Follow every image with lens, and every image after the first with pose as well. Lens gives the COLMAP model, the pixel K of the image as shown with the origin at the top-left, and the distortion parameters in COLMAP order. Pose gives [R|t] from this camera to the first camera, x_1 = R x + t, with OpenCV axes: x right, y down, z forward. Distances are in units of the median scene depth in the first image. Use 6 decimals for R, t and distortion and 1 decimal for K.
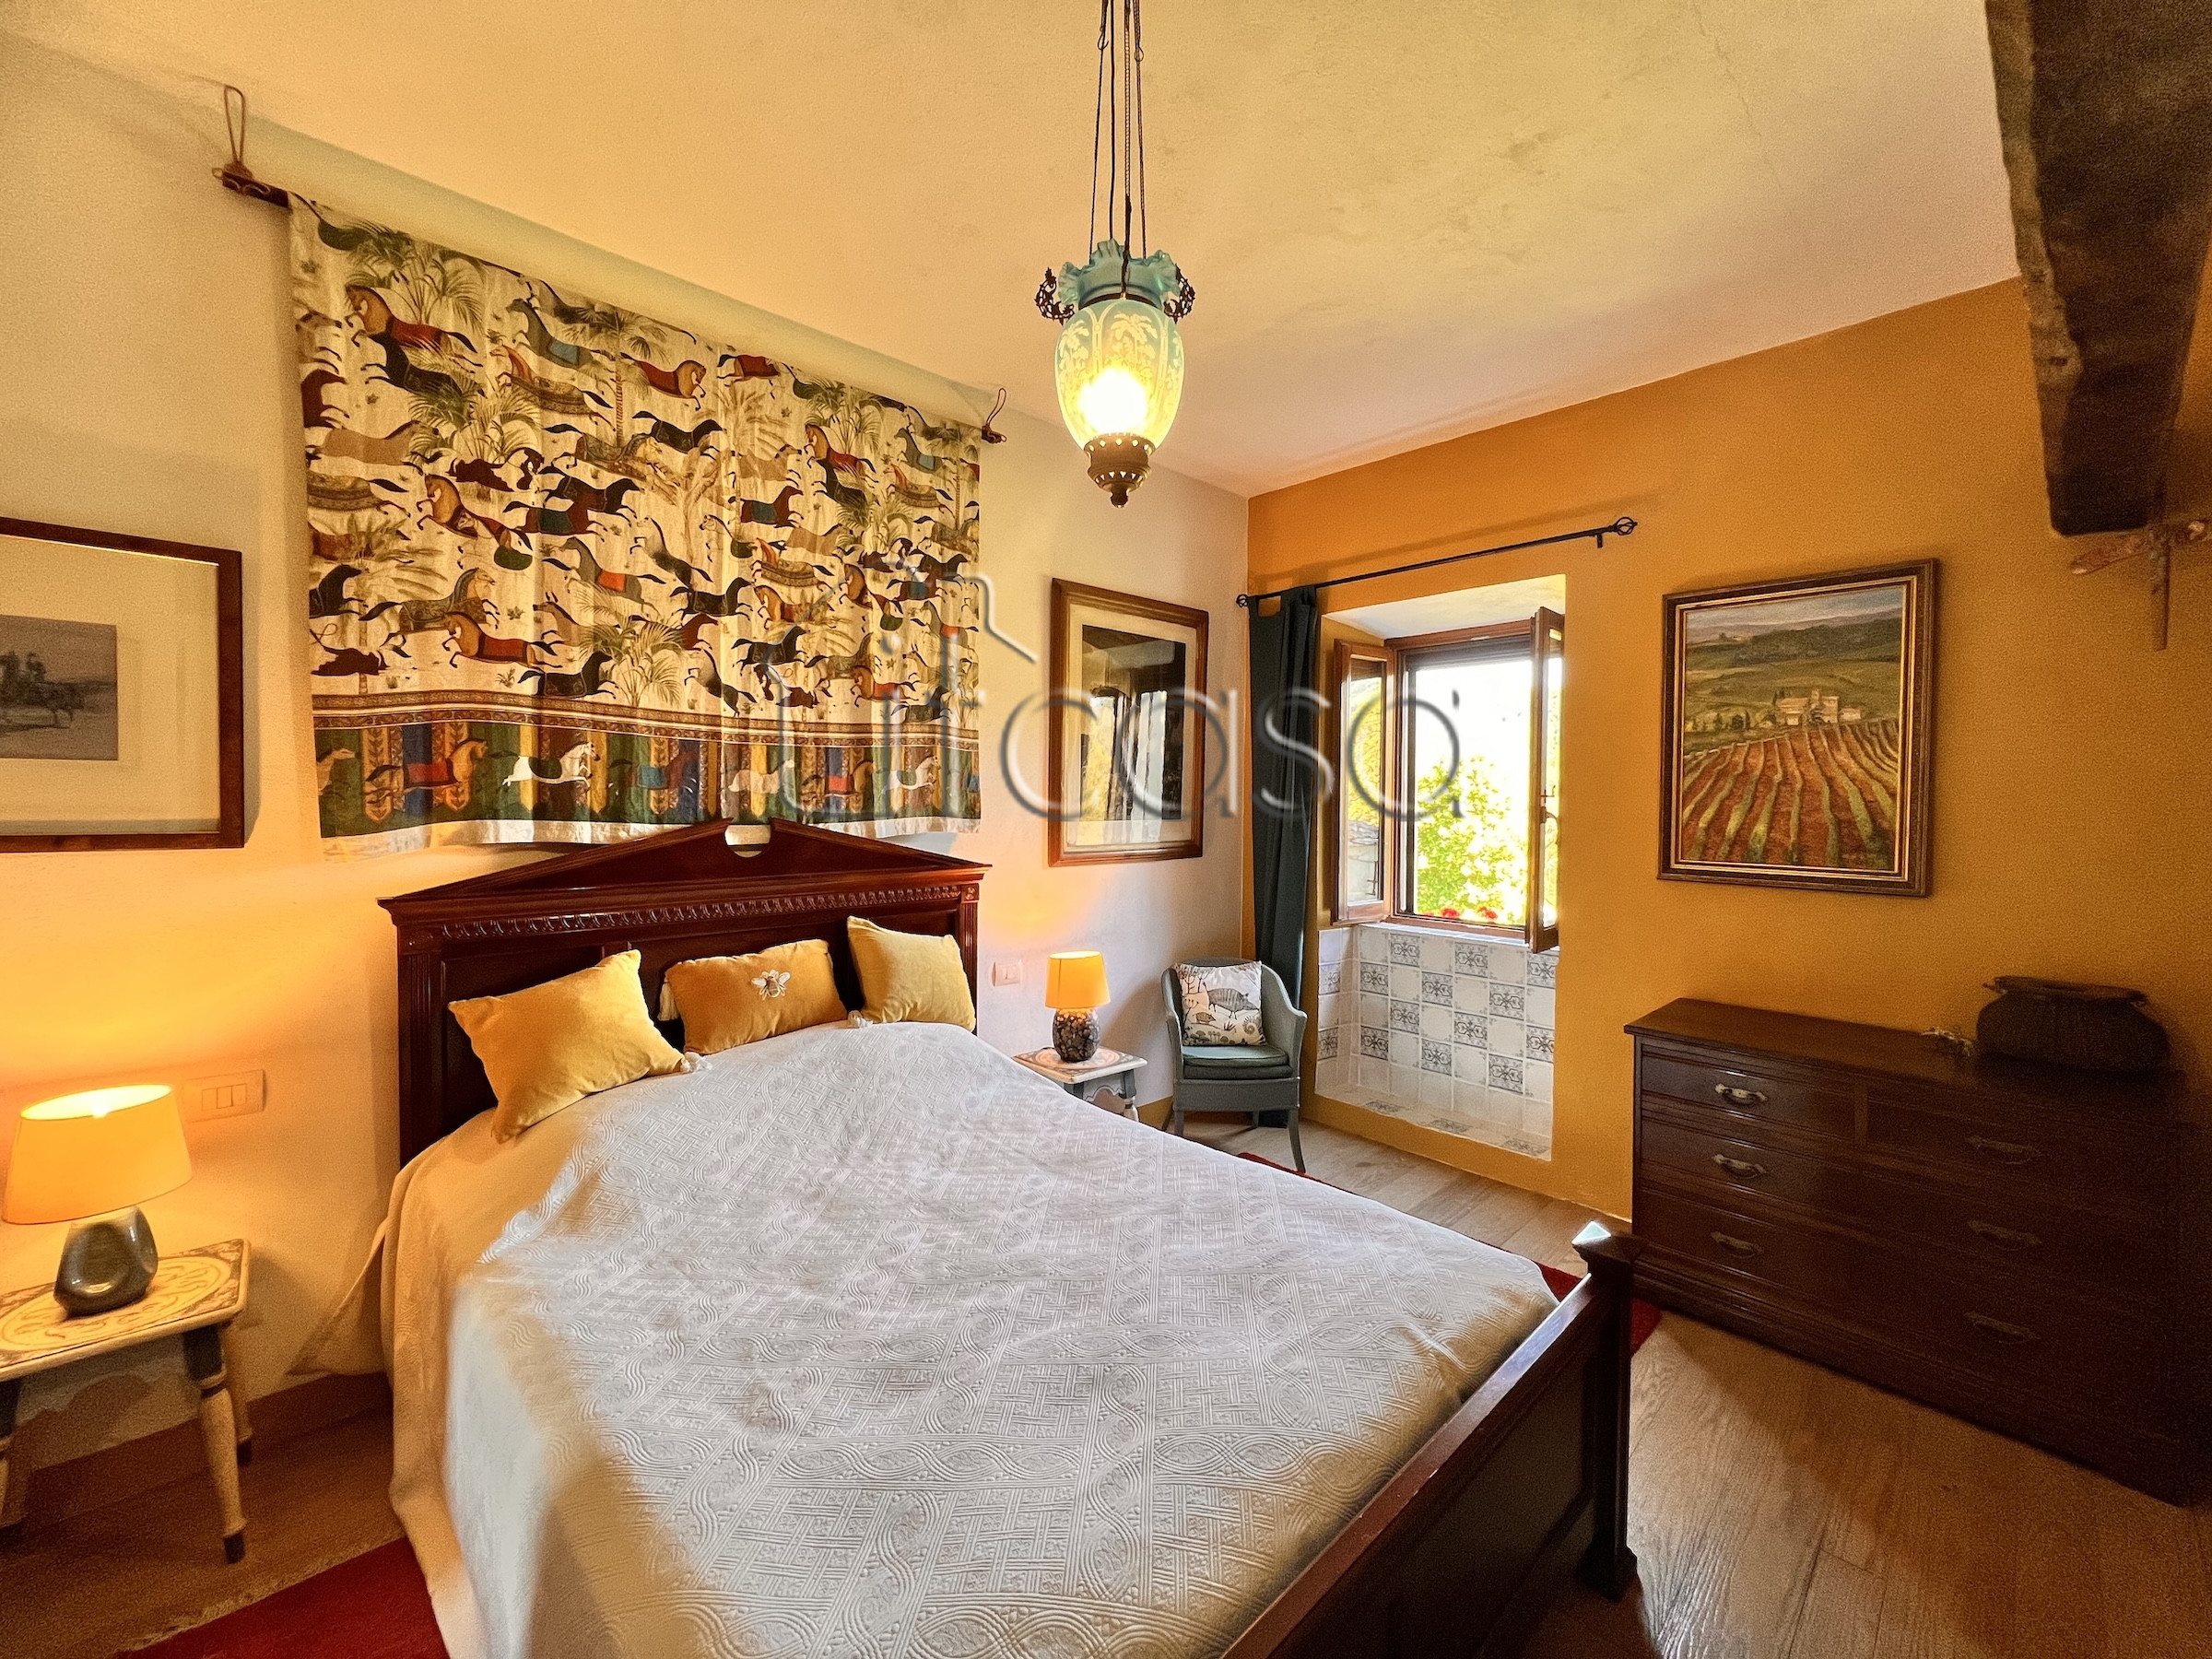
lens RADIAL K [[887.9, 0, 1119.2], [0, 887.9, 813.9], [0, 0, 1]] dist [-0.001463, 0.000375]
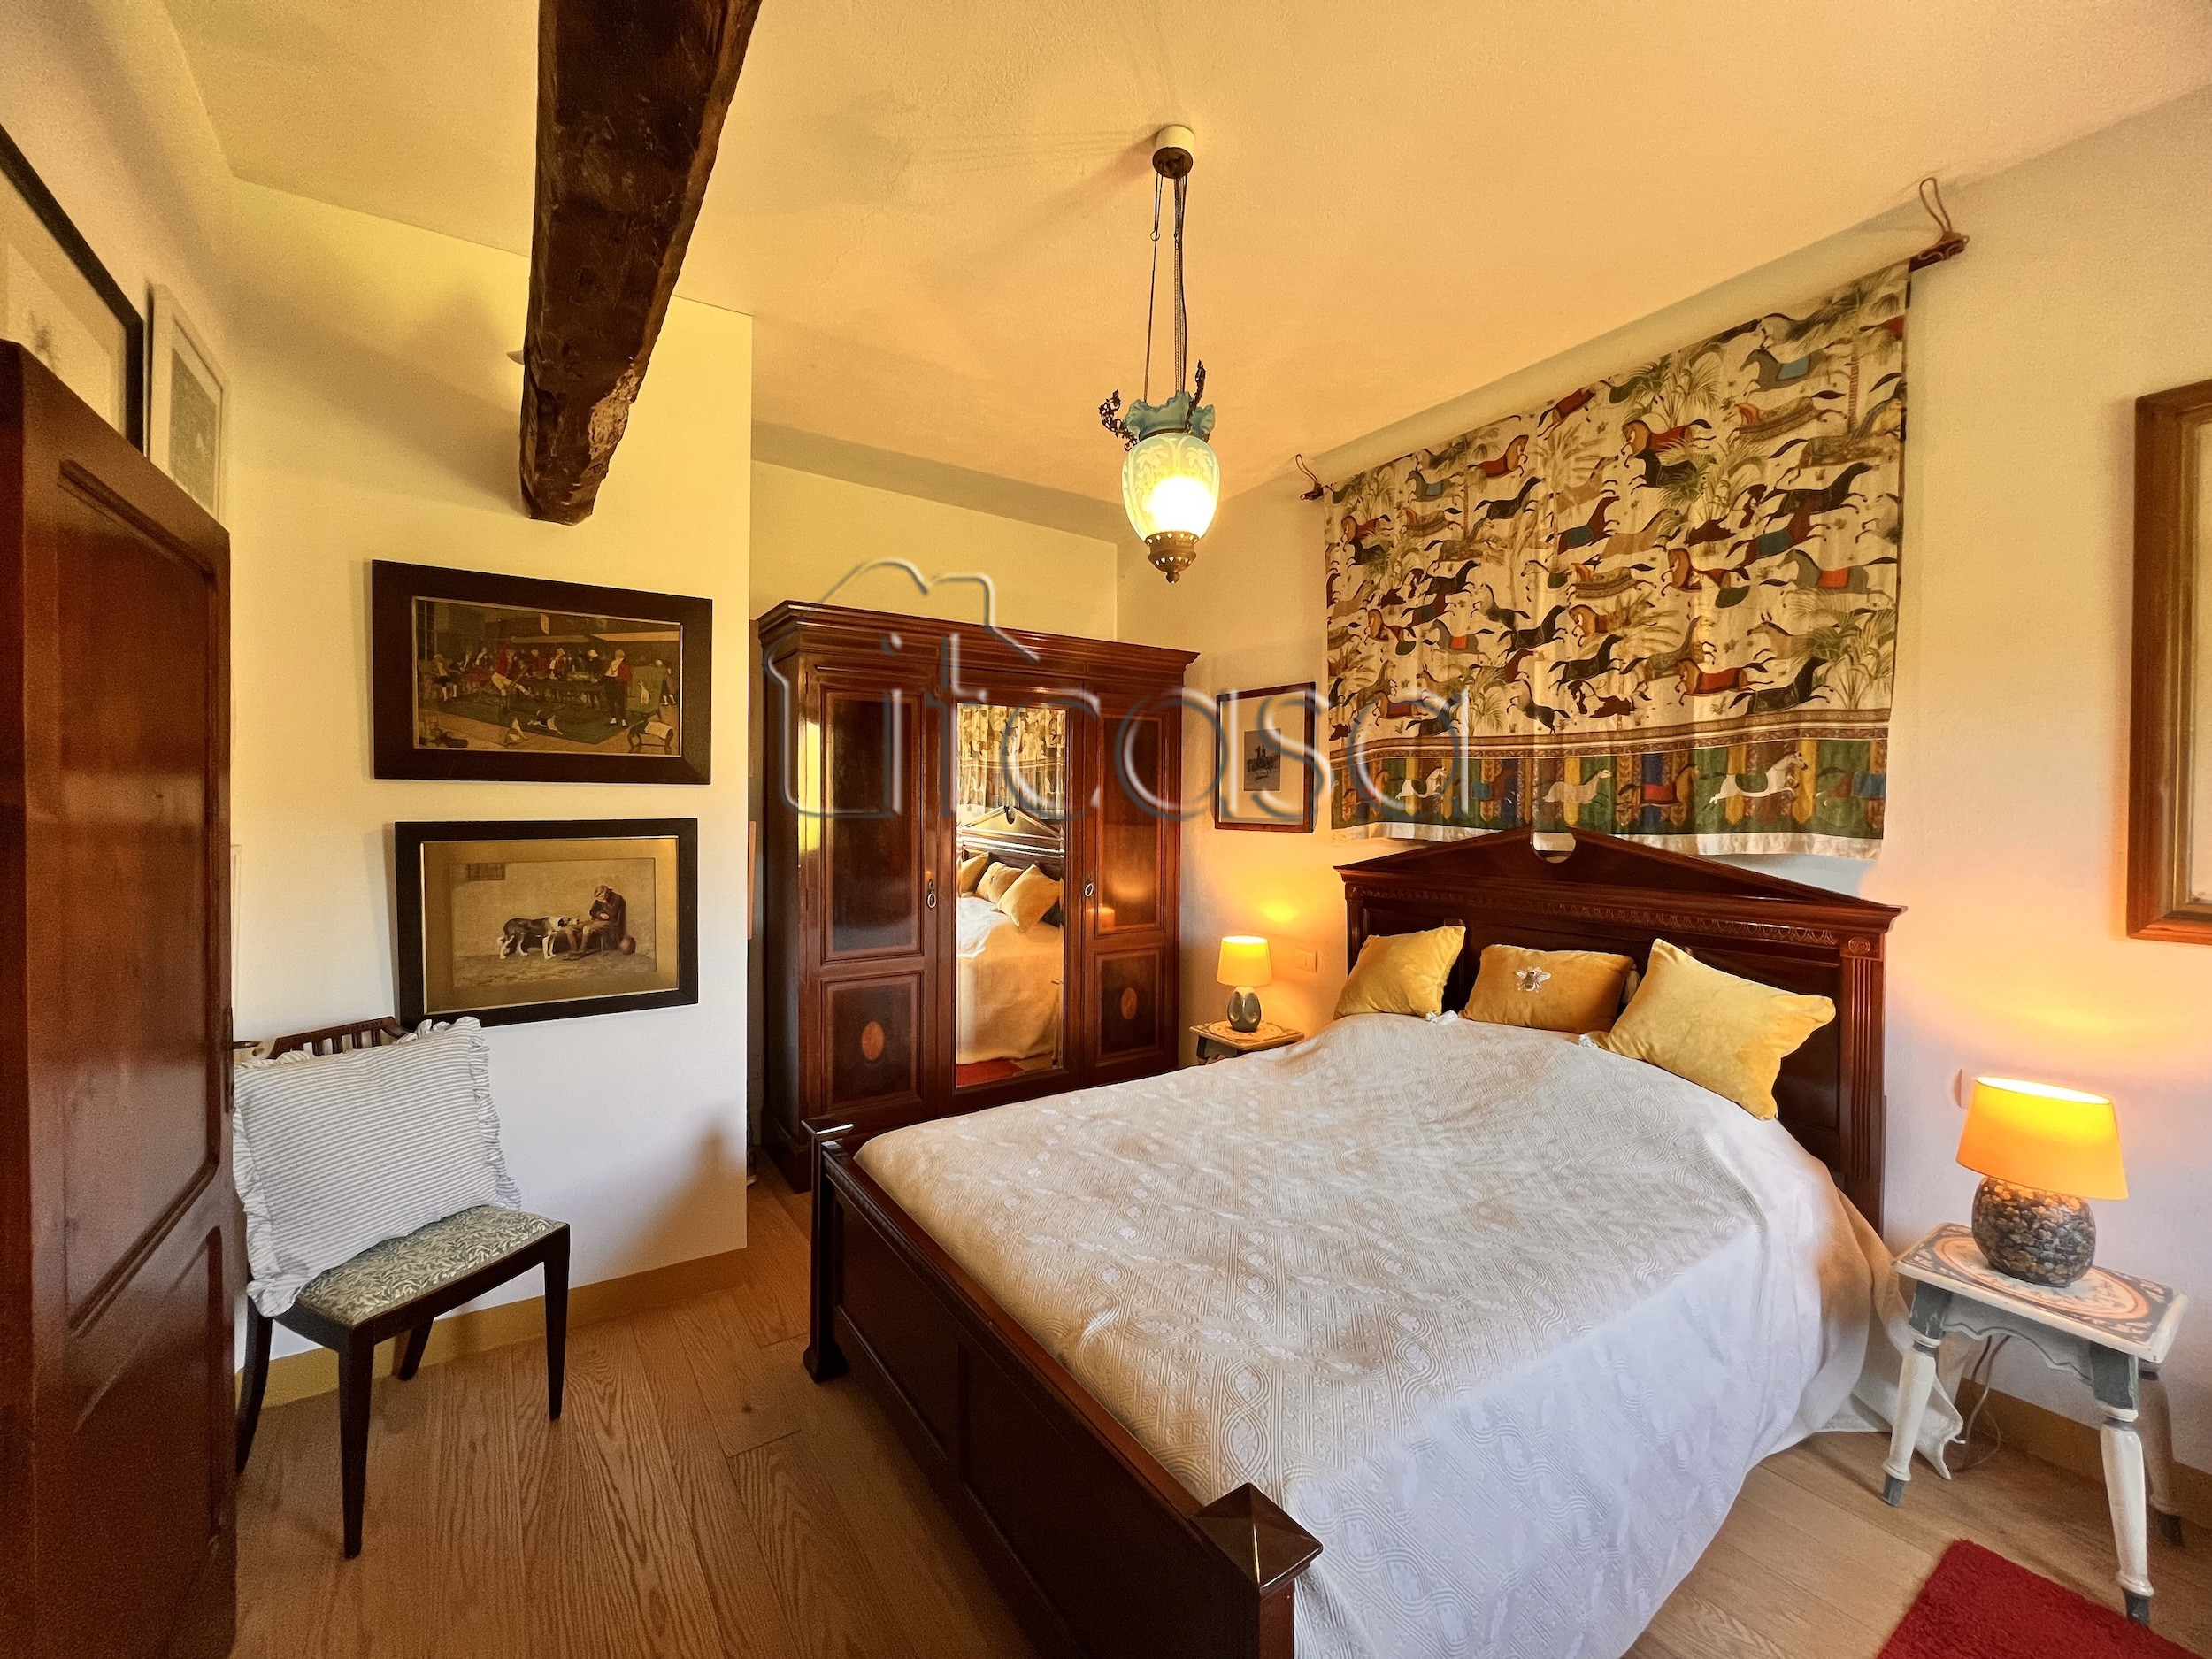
lens RADIAL K [[887.9, 0, 1116.4], [0, 887.9, 824.8], [0, 0, 1]] dist [-0.001463, 0.000375]
pose [[-0.151390, 0.008456, -0.988438, 0.734236], [-0.032241, 0.999389, 0.013488, 0.005280], [0.987948, 0.033910, -0.151025, 0.639369]]
